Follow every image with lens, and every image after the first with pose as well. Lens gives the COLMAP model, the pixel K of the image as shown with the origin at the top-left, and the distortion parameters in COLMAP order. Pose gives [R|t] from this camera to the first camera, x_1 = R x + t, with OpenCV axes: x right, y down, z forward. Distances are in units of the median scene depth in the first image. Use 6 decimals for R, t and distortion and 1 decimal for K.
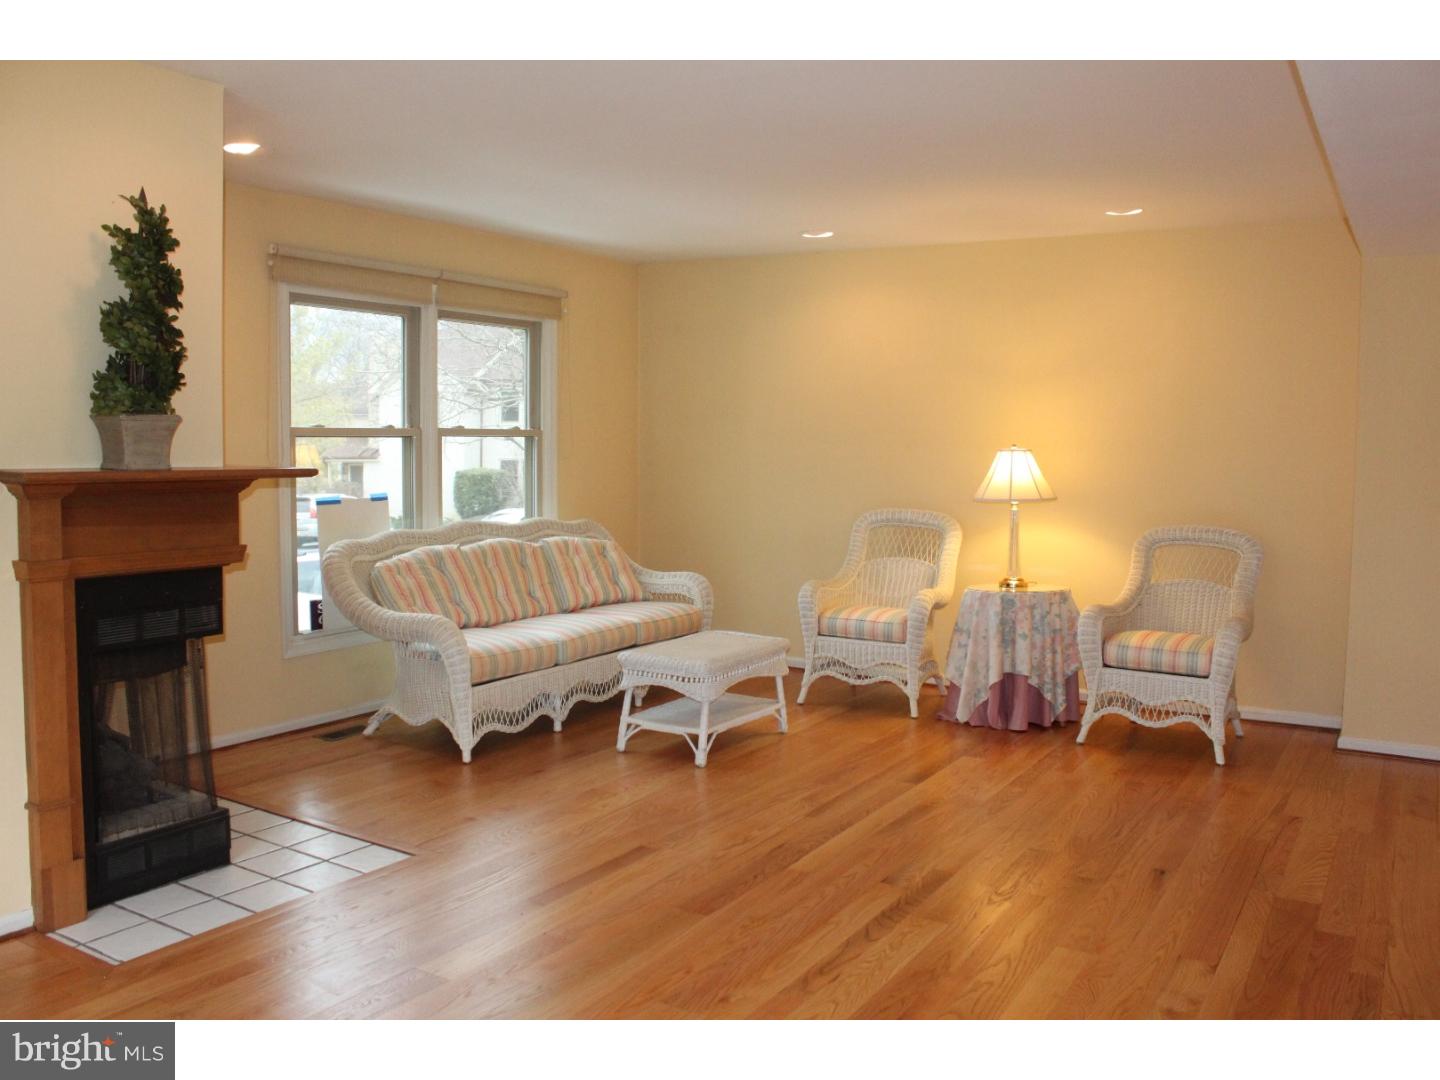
lens RADIAL K [[1210.9, 0, 712.3], [0, 1210.9, 514.3], [0, 0, 1]] dist [-0.180502, 0.176545]
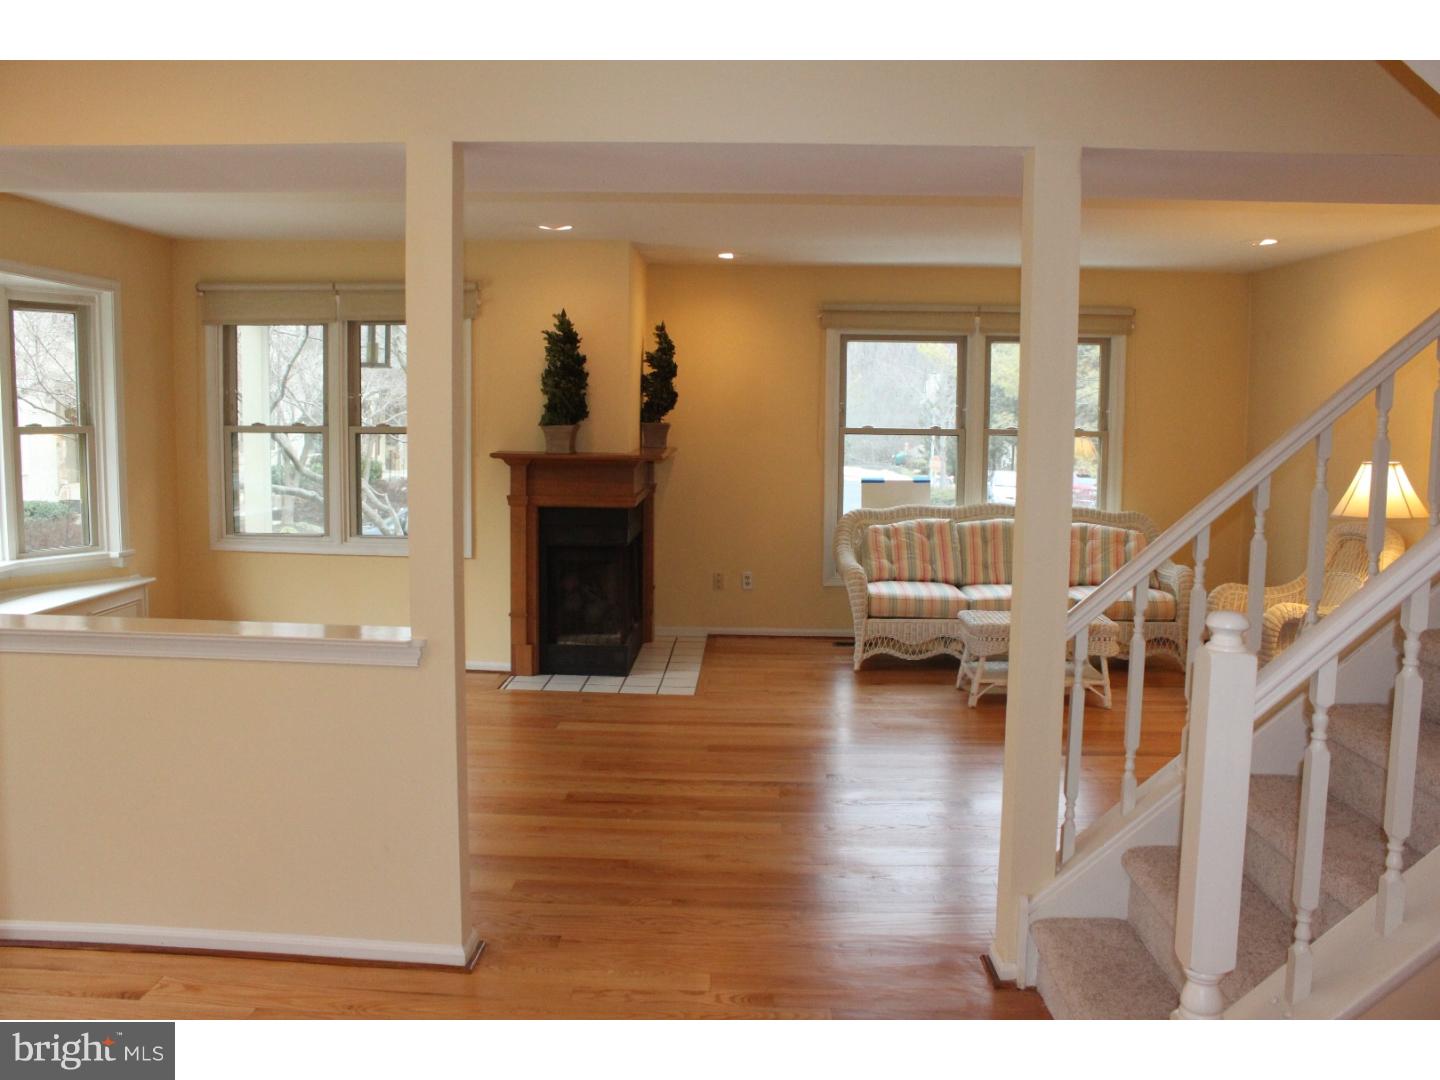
lens RADIAL K [[1210.9, 0, 712.3], [0, 1210.9, 514.3], [0, 0, 1]] dist [-0.180502, 0.176545]
pose [[0.493723, 0.071292, -0.866692, 0.824223], [-0.058872, 0.997088, 0.048481, -0.029706], [0.867624, 0.027088, 0.496482, 0.133944]]
